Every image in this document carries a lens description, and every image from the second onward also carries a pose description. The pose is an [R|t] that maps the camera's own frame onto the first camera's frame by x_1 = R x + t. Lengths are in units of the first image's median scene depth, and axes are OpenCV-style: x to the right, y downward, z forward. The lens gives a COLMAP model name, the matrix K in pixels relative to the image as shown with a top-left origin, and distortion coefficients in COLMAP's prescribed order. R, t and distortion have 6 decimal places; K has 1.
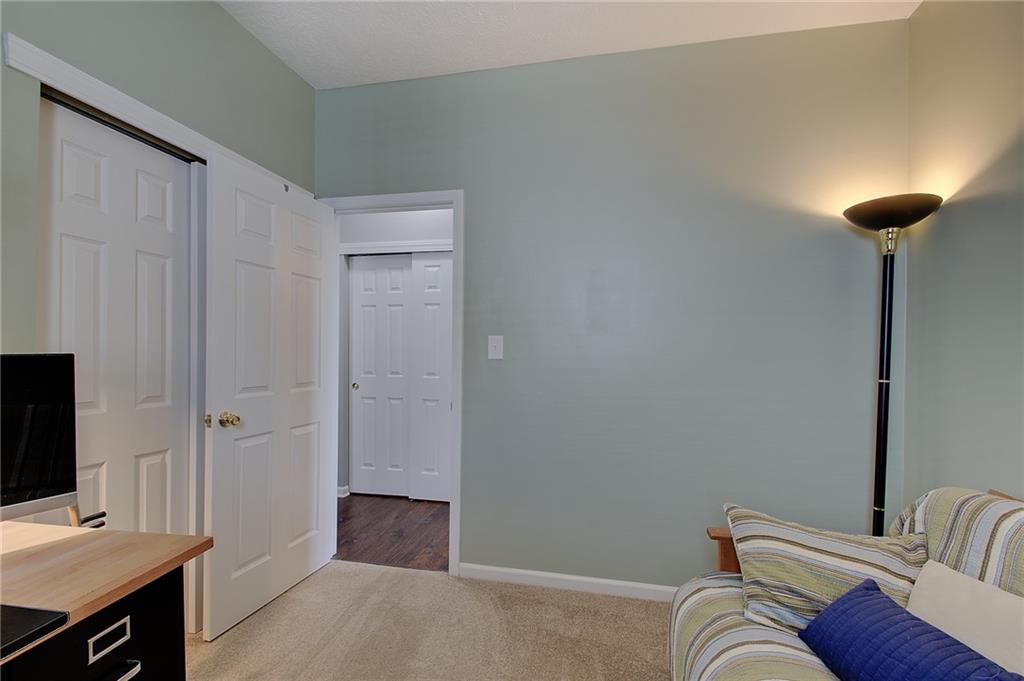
lens RADIAL K [[442.8, 0, 510.1], [0, 442.8, 354.5], [0, 0, 1]] dist [0.033067, -0.023105]
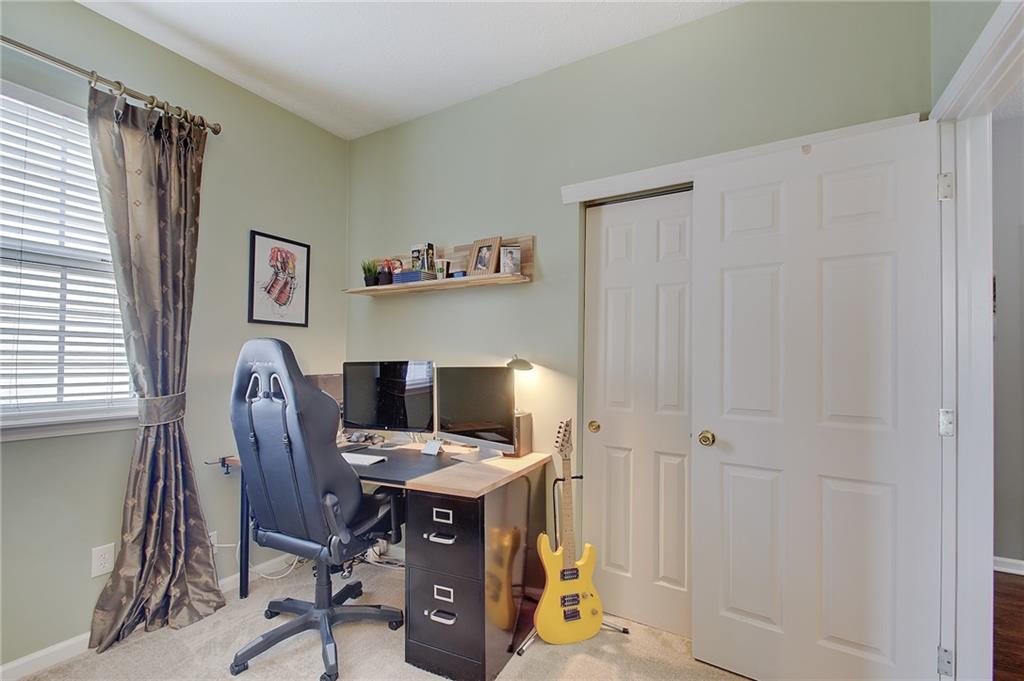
lens RADIAL K [[442.8, 0, 510.1], [0, 442.8, 354.5], [0, 0, 1]] dist [0.033067, -0.023105]
pose [[-0.296101, -0.017389, -0.954998, 0.392564], [-0.013247, 0.999813, -0.014097, -0.015157], [0.955065, 0.008477, -0.296276, 0.841878]]
